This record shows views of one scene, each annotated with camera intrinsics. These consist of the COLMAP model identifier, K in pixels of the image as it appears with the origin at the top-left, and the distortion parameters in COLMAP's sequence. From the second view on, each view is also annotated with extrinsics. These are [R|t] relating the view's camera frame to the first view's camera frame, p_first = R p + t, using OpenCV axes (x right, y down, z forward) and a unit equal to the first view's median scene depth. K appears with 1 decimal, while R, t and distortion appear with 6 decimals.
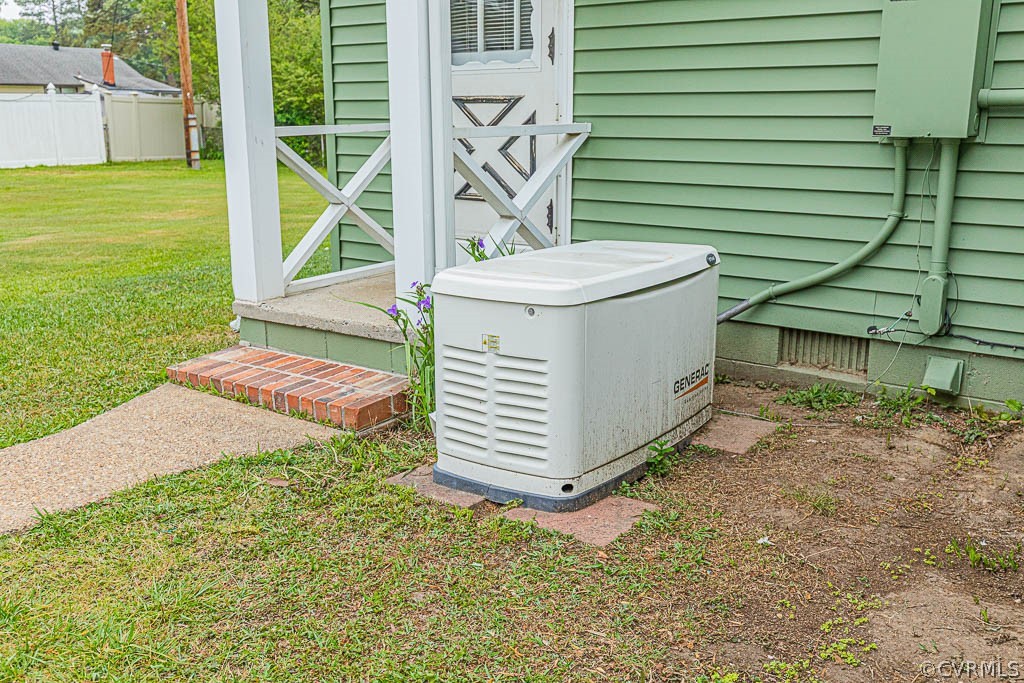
lens RADIAL K [[1026.1, 0, 512.5], [0, 1026.1, 342.5], [0, 0, 1]] dist [0.016892, 0.000000]
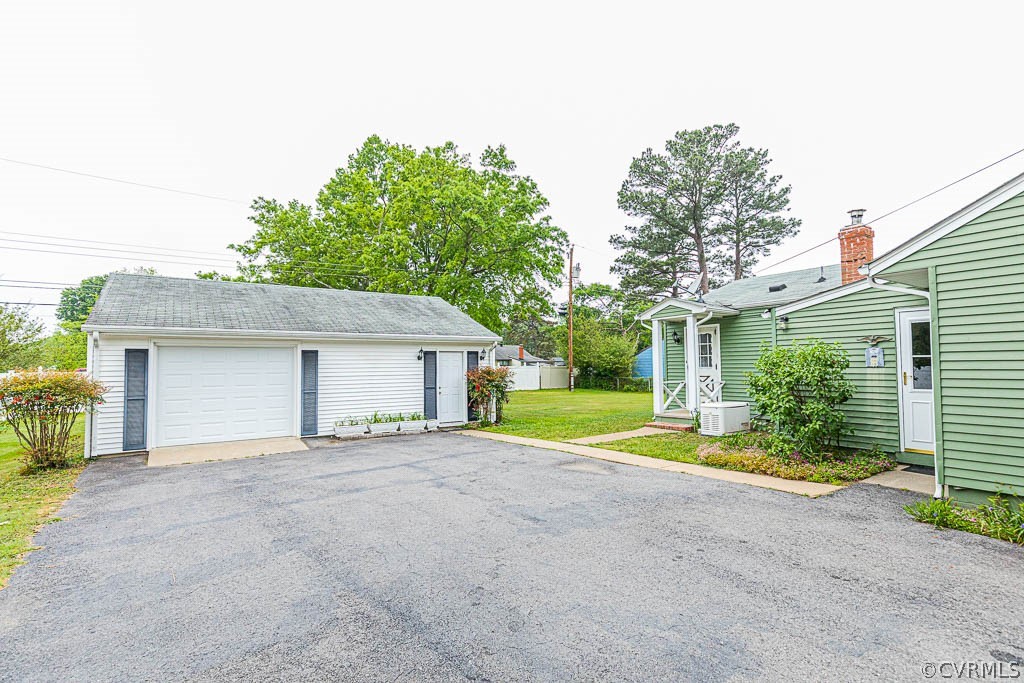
lens RADIAL K [[502.9, 0, 511.9], [0, 502.9, 343.9], [0, 0, 1]] dist [0.000382, 0.000011]
pose [[0.947088, -0.015404, -0.320605, -0.121926], [-0.069757, 0.965096, -0.252436, 0.313276], [0.313303, 0.261443, 0.912956, -1.666172]]
